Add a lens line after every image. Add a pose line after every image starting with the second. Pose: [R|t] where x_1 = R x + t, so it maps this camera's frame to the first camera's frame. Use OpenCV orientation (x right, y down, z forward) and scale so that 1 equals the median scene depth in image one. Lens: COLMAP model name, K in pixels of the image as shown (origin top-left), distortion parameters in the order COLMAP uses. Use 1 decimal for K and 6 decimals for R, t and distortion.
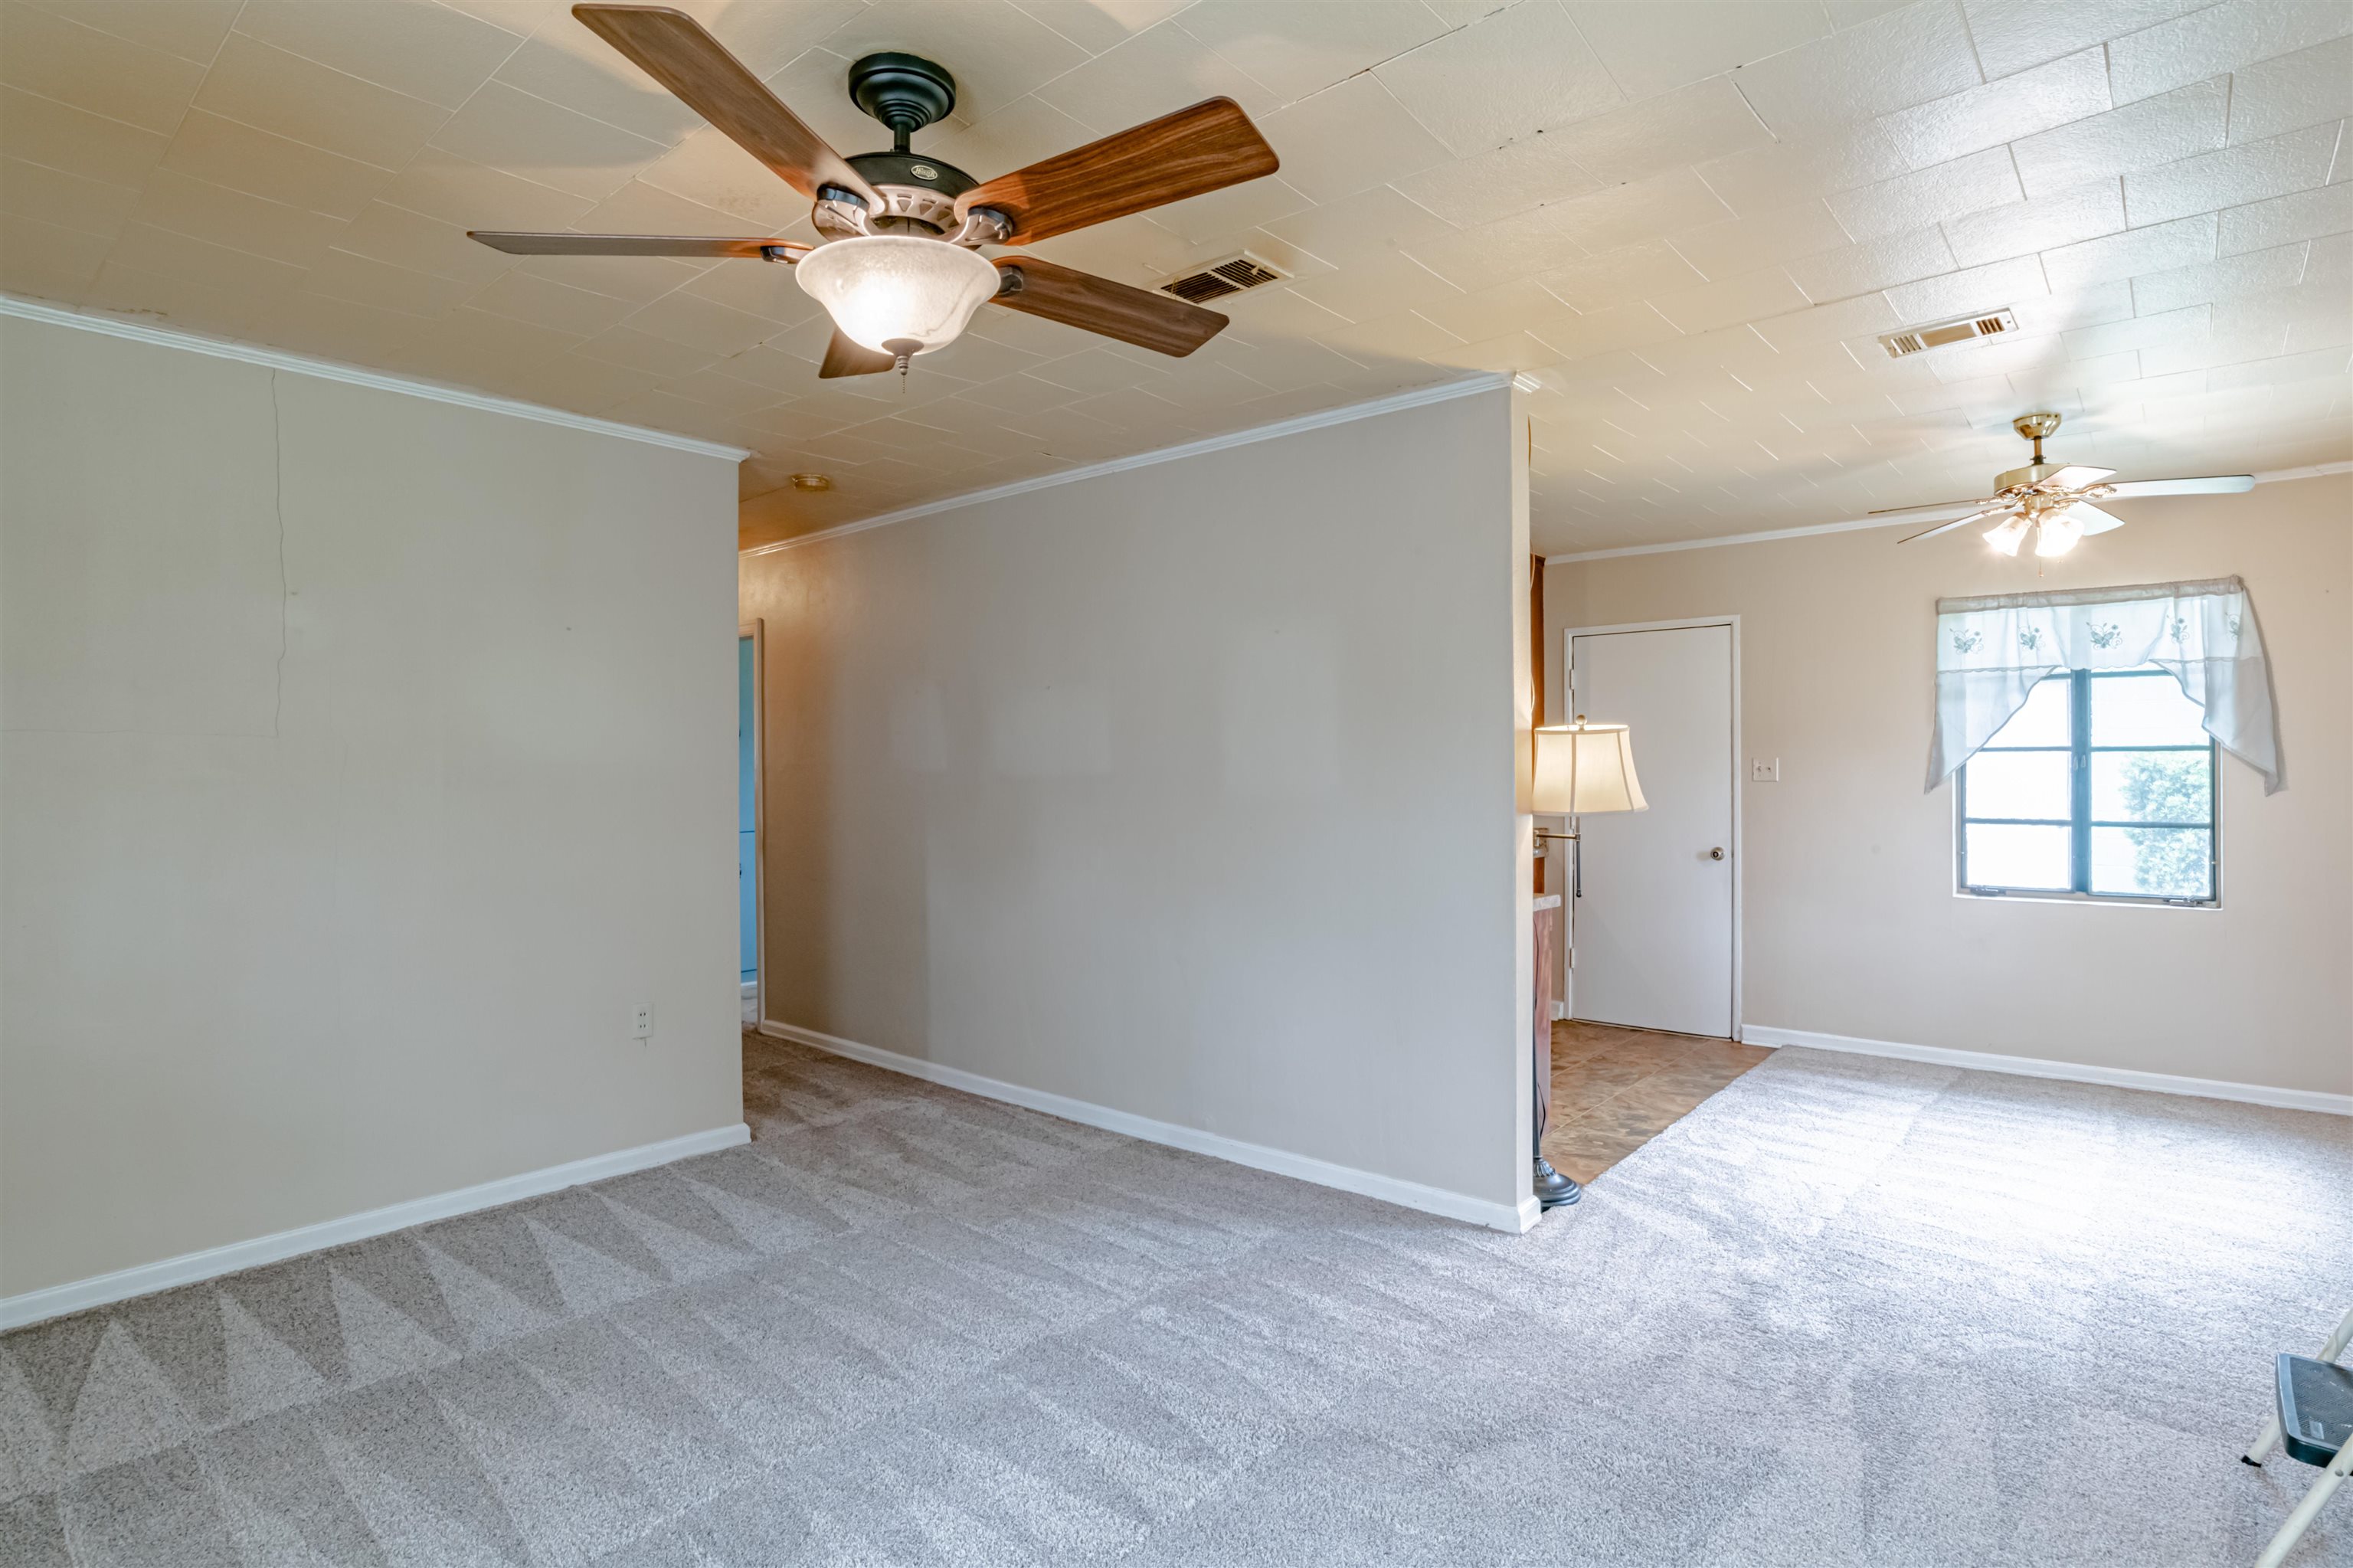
lens RADIAL K [[1191.5, 0, 1193.4], [0, 1191.5, 774.1], [0, 0, 1]] dist [-0.059918, 0.024449]
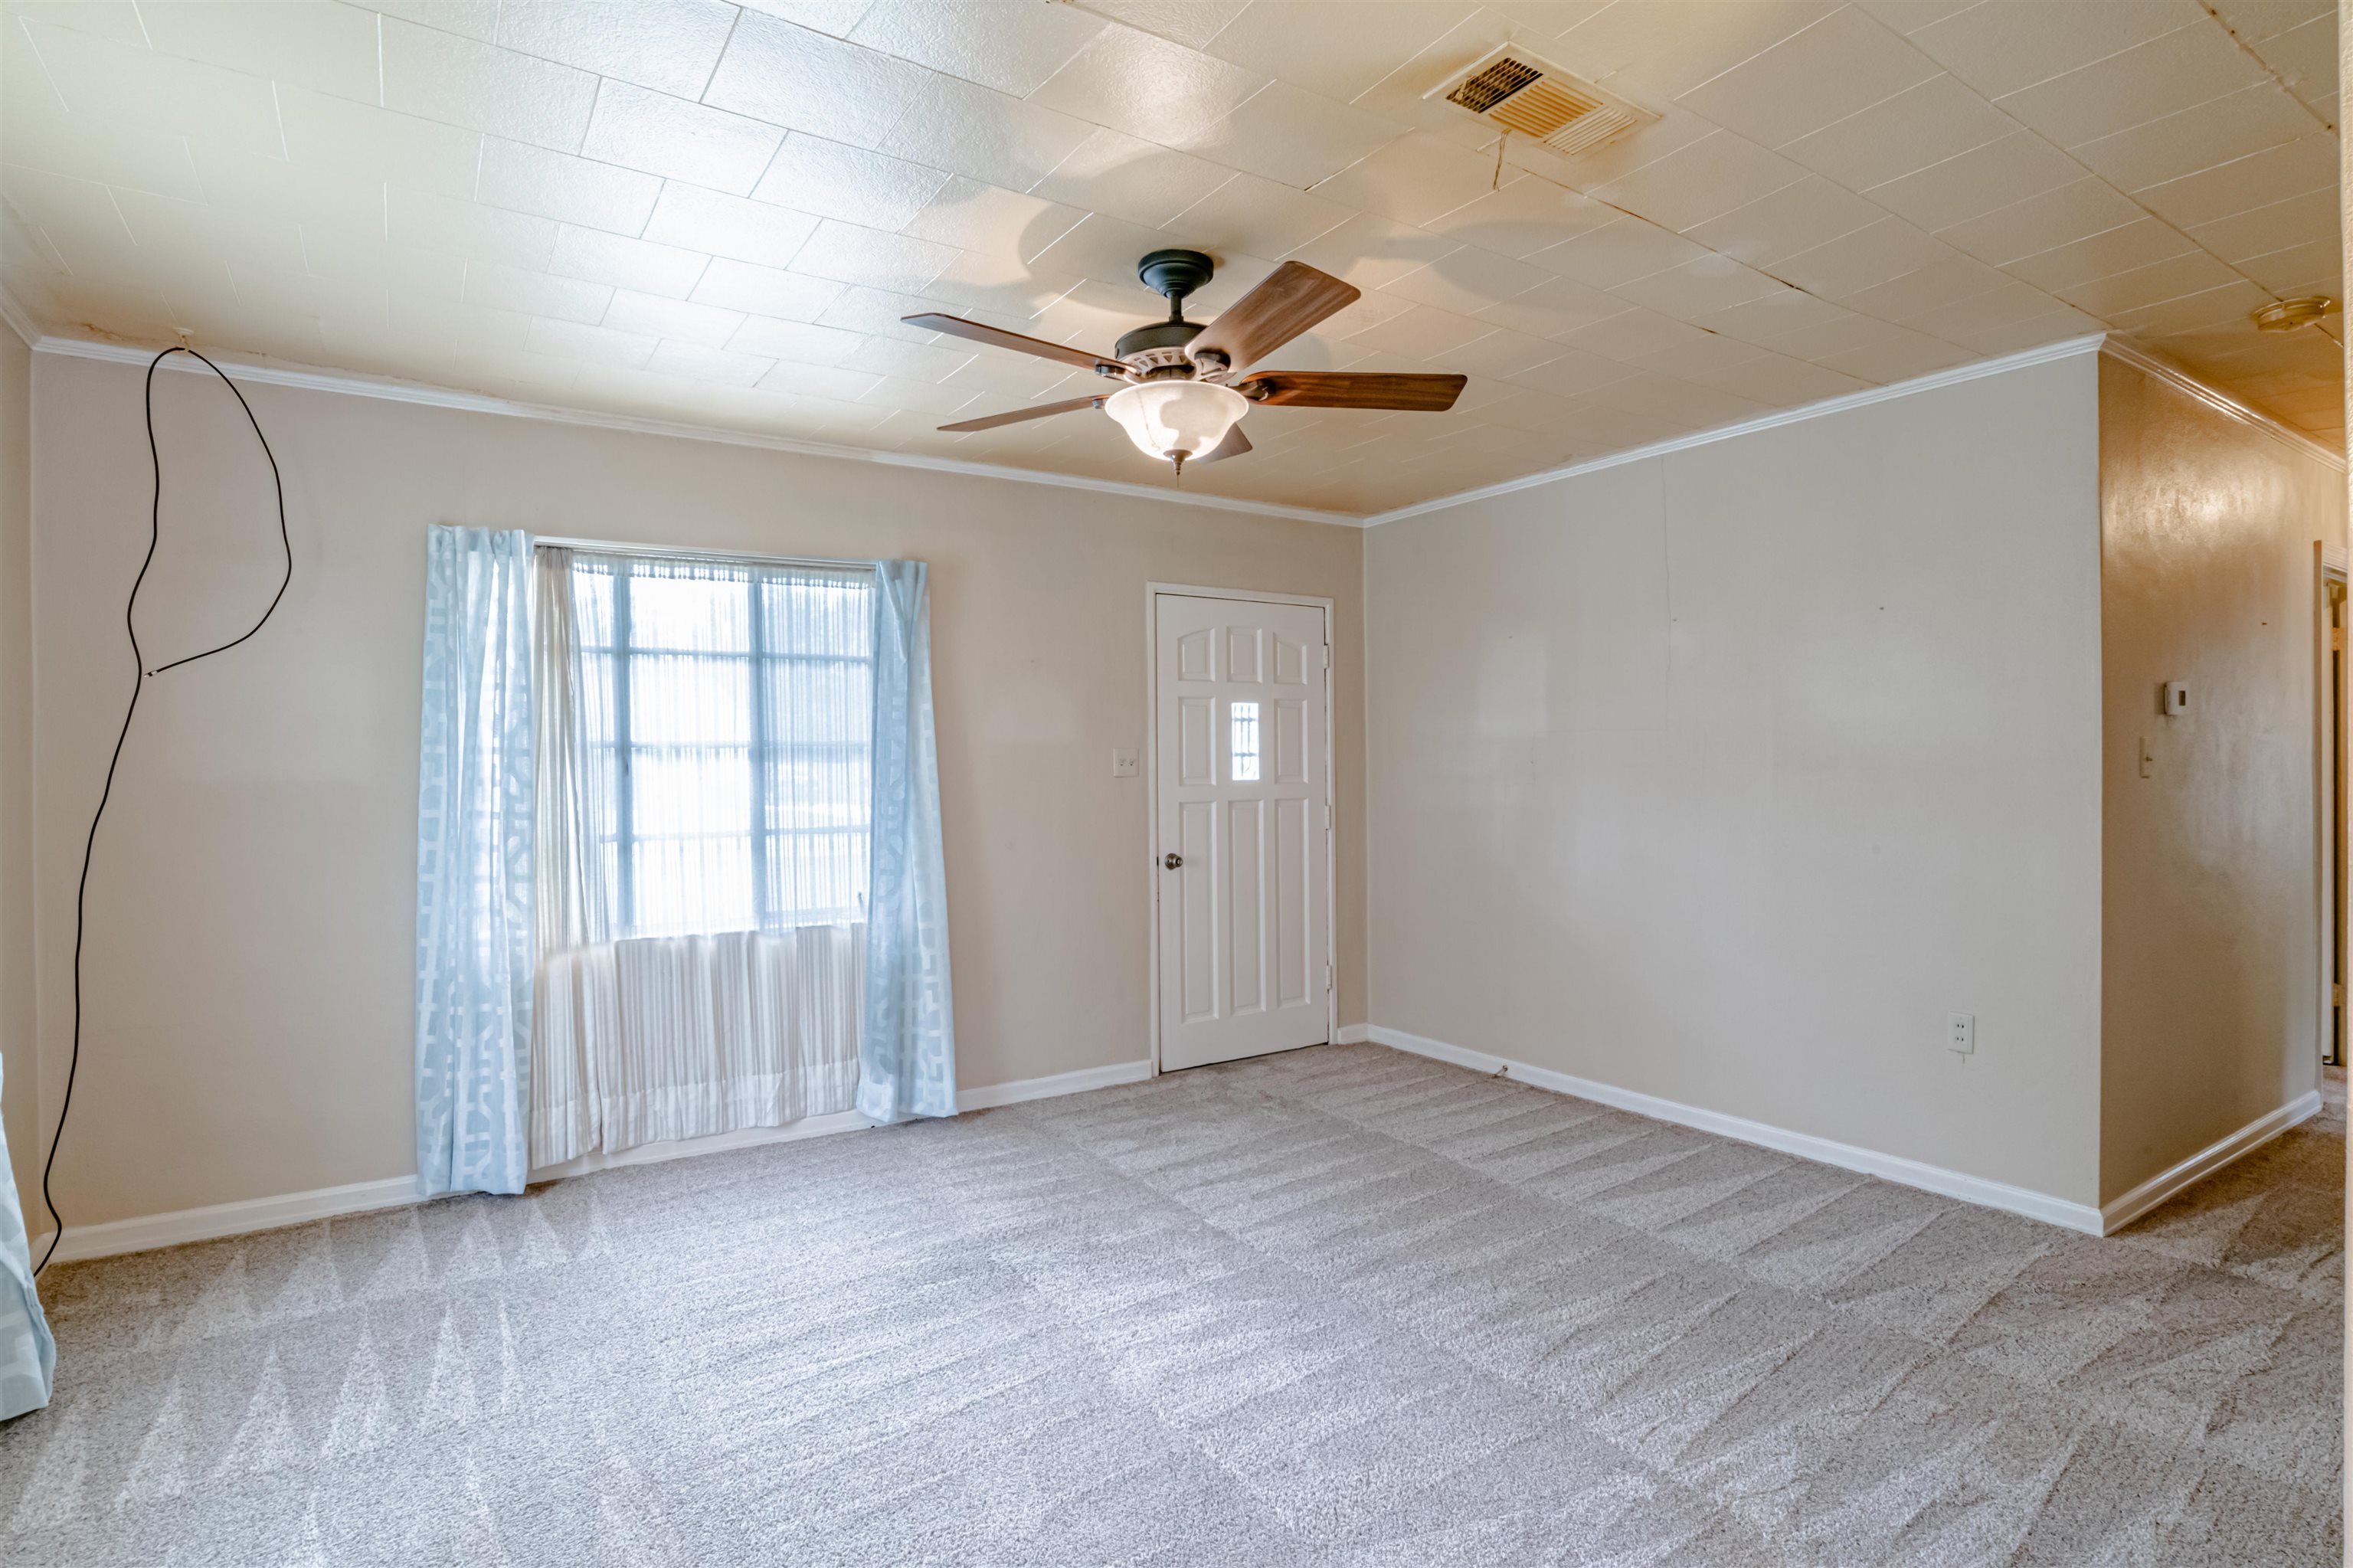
lens RADIAL K [[1191.5, 0, 1193.4], [0, 1191.5, 774.1], [0, 0, 1]] dist [-0.059918, 0.024449]
pose [[-0.261108, 0.016618, -0.965167, 0.658132], [0.005067, 0.999862, 0.015845, -0.005312], [0.965296, -0.000753, -0.261156, 0.819437]]
